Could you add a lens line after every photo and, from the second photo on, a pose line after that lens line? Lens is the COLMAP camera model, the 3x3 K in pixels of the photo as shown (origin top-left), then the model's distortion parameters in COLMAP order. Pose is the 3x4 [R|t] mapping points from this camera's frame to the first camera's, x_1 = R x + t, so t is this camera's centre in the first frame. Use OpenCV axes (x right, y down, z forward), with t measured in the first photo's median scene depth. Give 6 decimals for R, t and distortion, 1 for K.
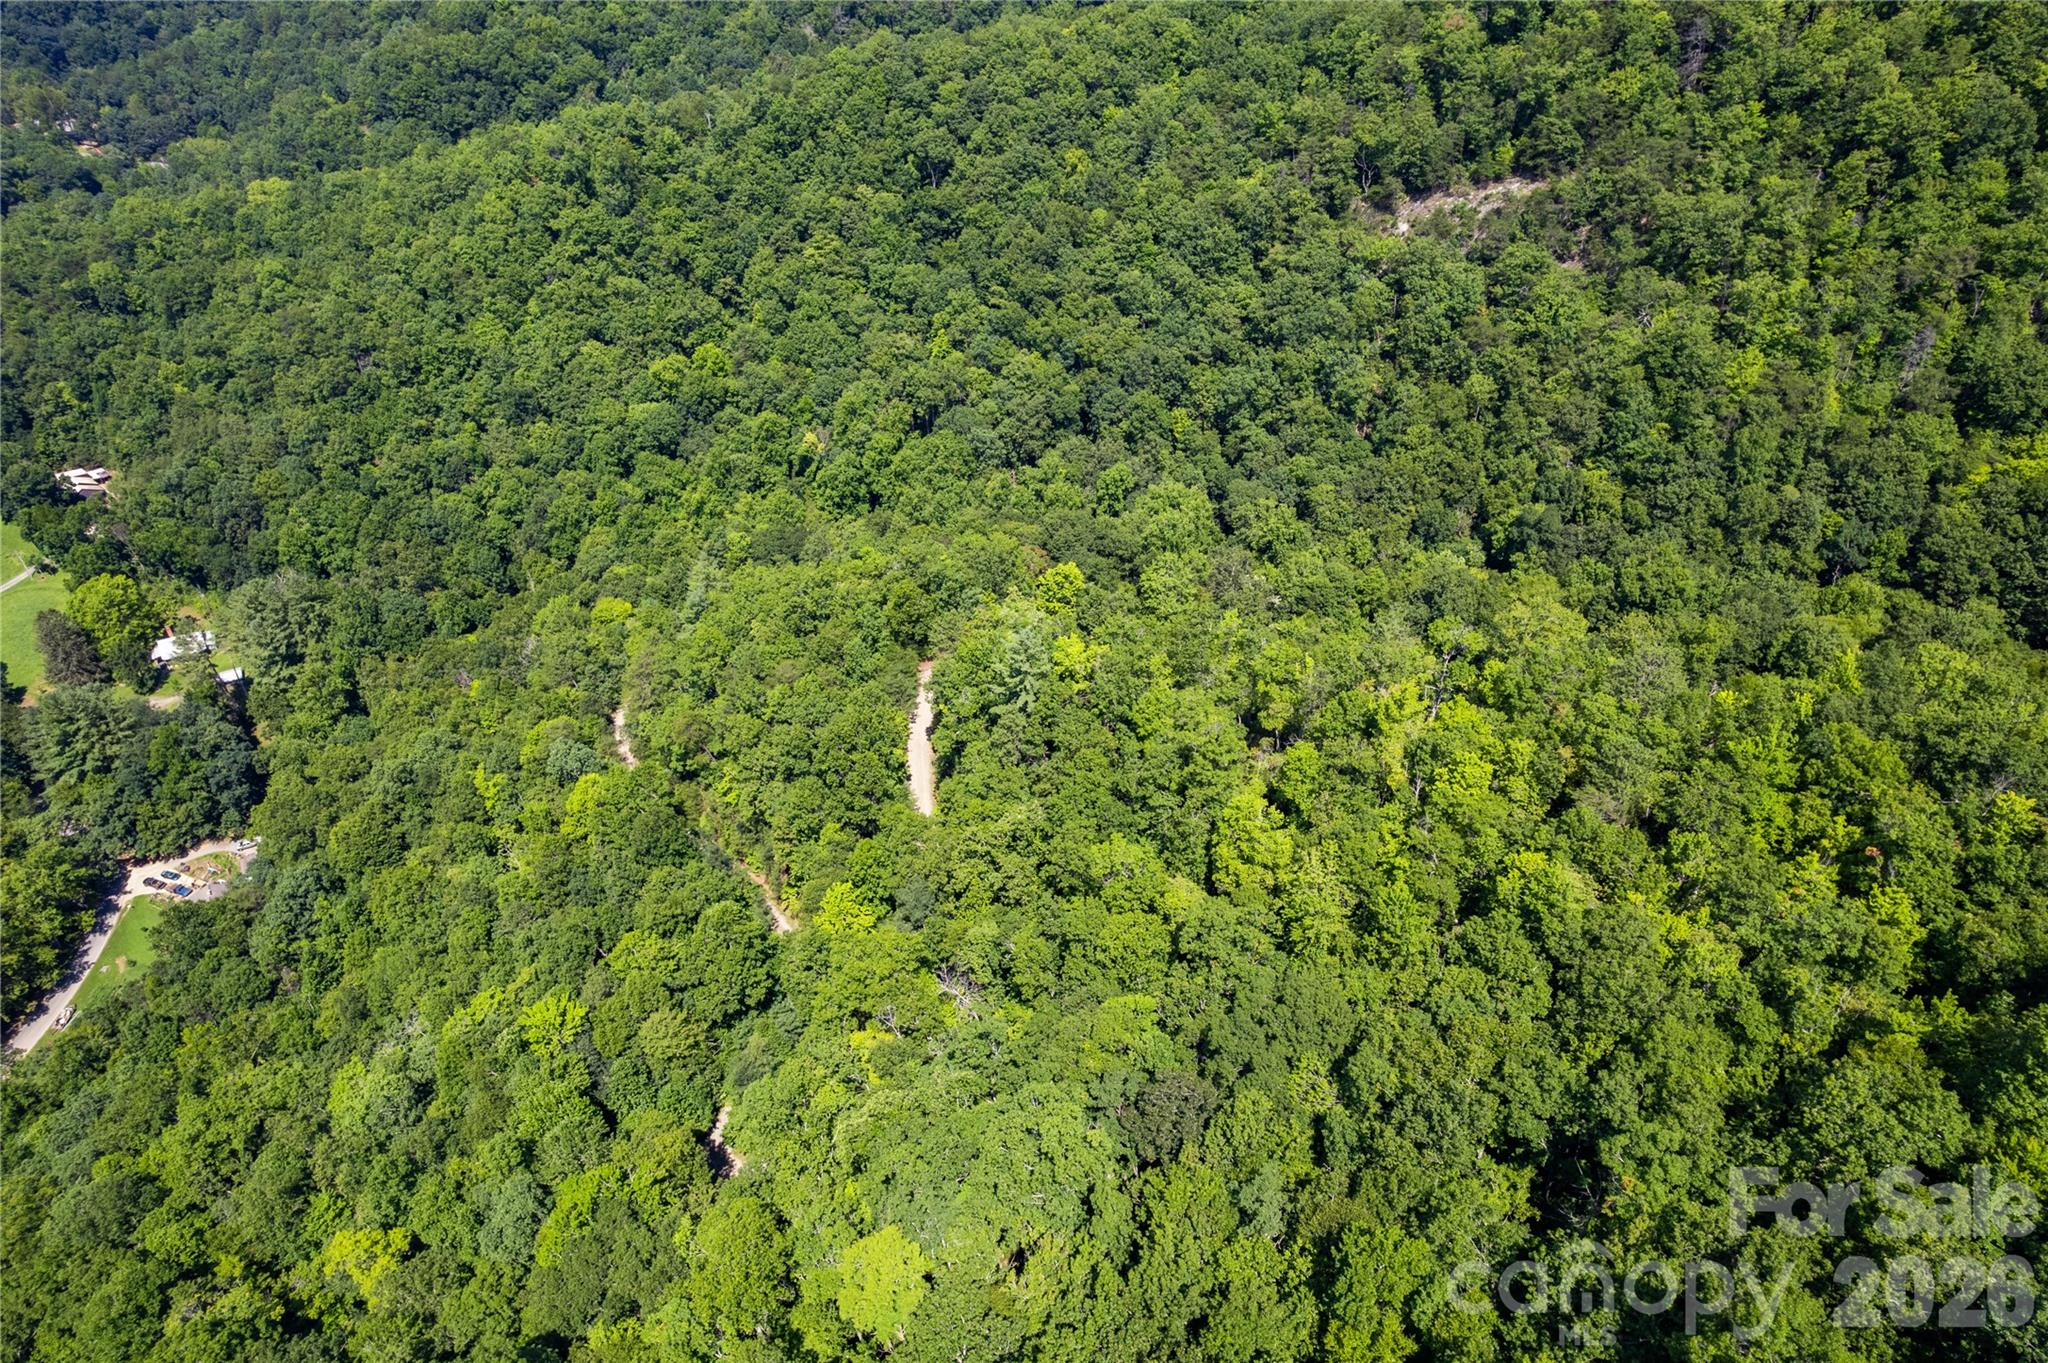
lens RADIAL K [[1308.2, 0, 1025.1], [0, 1308.2, 700.6], [0, 0, 1]] dist [-0.082525, 0.071888]
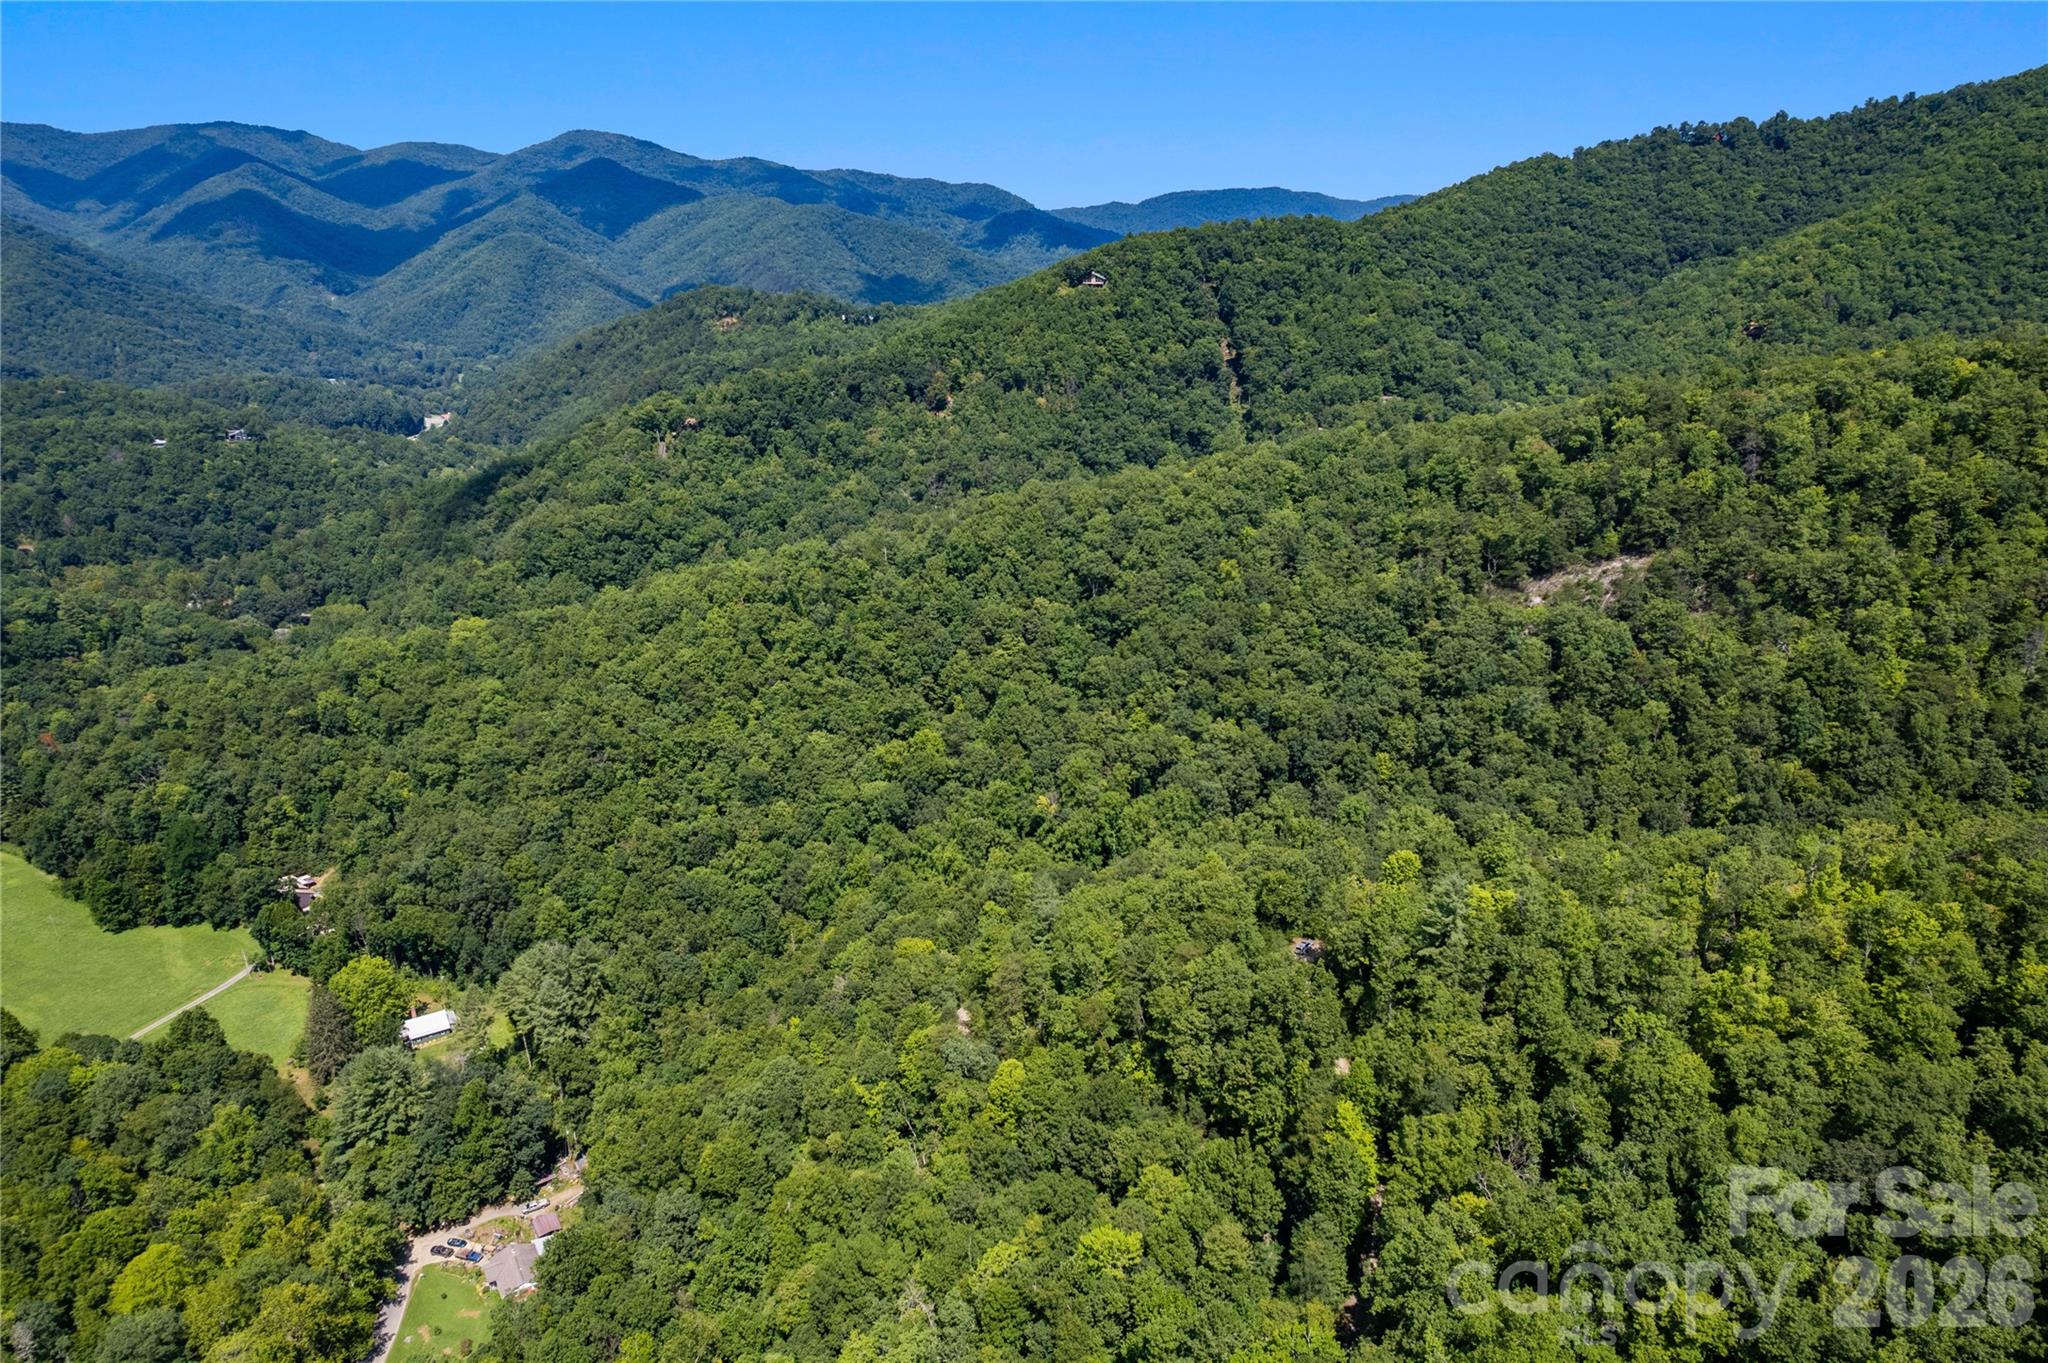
lens RADIAL K [[1298.0, 0, 1030.4], [0, 1298.0, 717.5], [0, 0, 1]] dist [-0.059605, 0.050237]
pose [[0.997170, -0.043990, 0.060960, -0.234325], [0.061465, 0.943972, -0.324251, 0.087345], [-0.043281, 0.327080, 0.944005, -0.065588]]
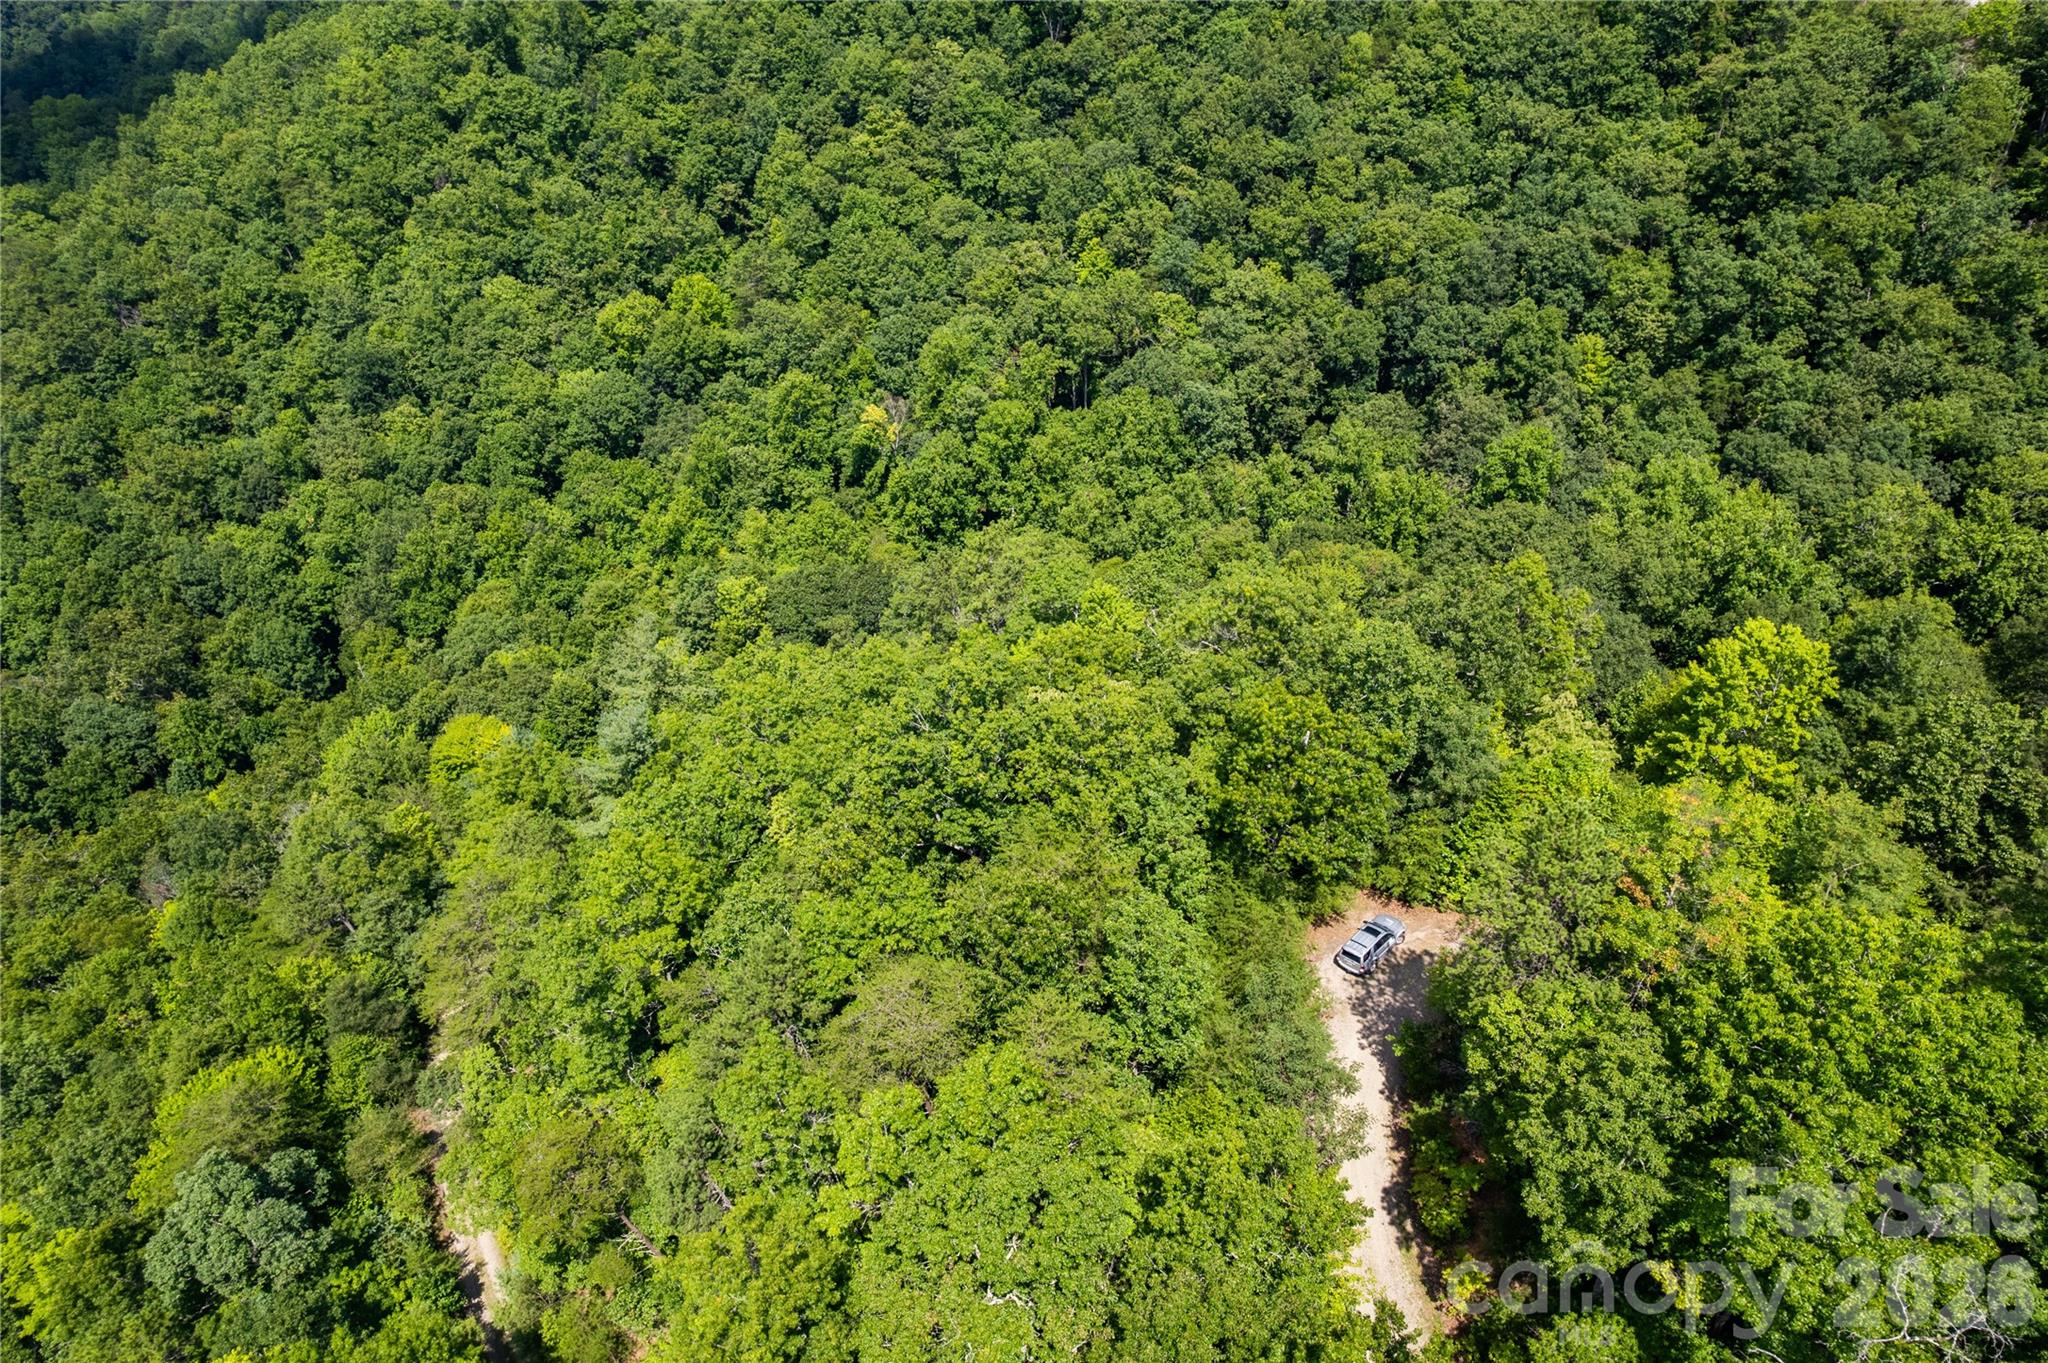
lens RADIAL K [[1308.2, 0, 1025.1], [0, 1308.2, 700.6], [0, 0, 1]] dist [-0.082525, 0.071888]
pose [[0.999848, -0.013818, -0.010607, -0.094646], [0.013144, 0.998039, -0.061194, -0.044827], [0.011432, 0.061045, 0.998070, 0.446182]]
